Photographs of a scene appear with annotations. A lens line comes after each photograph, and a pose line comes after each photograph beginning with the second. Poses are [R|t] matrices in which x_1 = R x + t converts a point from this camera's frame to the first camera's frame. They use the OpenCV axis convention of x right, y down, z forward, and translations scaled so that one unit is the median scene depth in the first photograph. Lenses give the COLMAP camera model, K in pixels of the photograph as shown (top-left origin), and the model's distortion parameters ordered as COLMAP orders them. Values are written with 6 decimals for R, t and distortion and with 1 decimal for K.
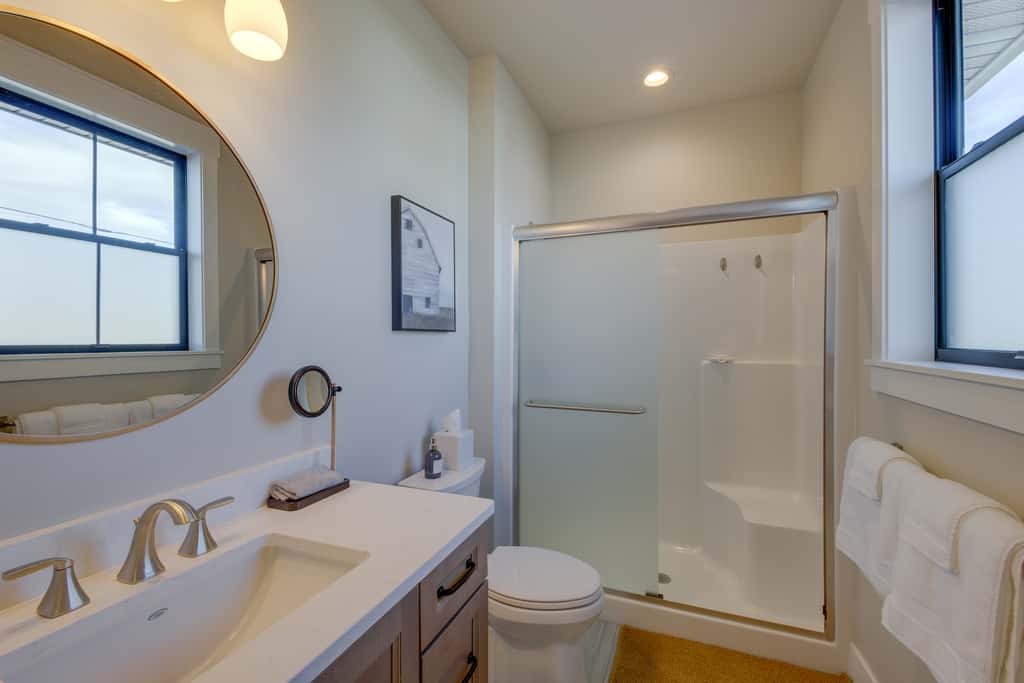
lens RADIAL K [[447.7, 0, 510.2], [0, 447.7, 343.1], [0, 0, 1]] dist [0.000182, -0.000030]
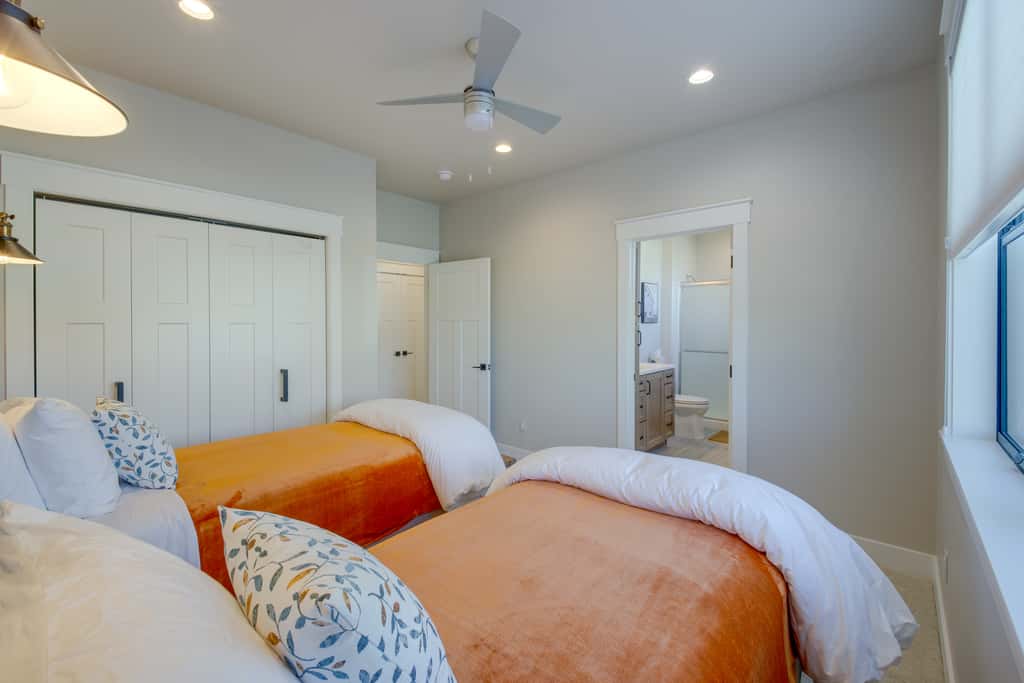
lens RADIAL K [[447.7, 0, 512.4], [0, 447.7, 337.3], [0, 0, 1]] dist [0.000182, -0.000030]
pose [[0.949126, 0.011667, -0.314681, -0.105230], [-0.005846, 0.999794, 0.019434, 0.015862], [0.314843, -0.016606, 0.948999, -2.035290]]
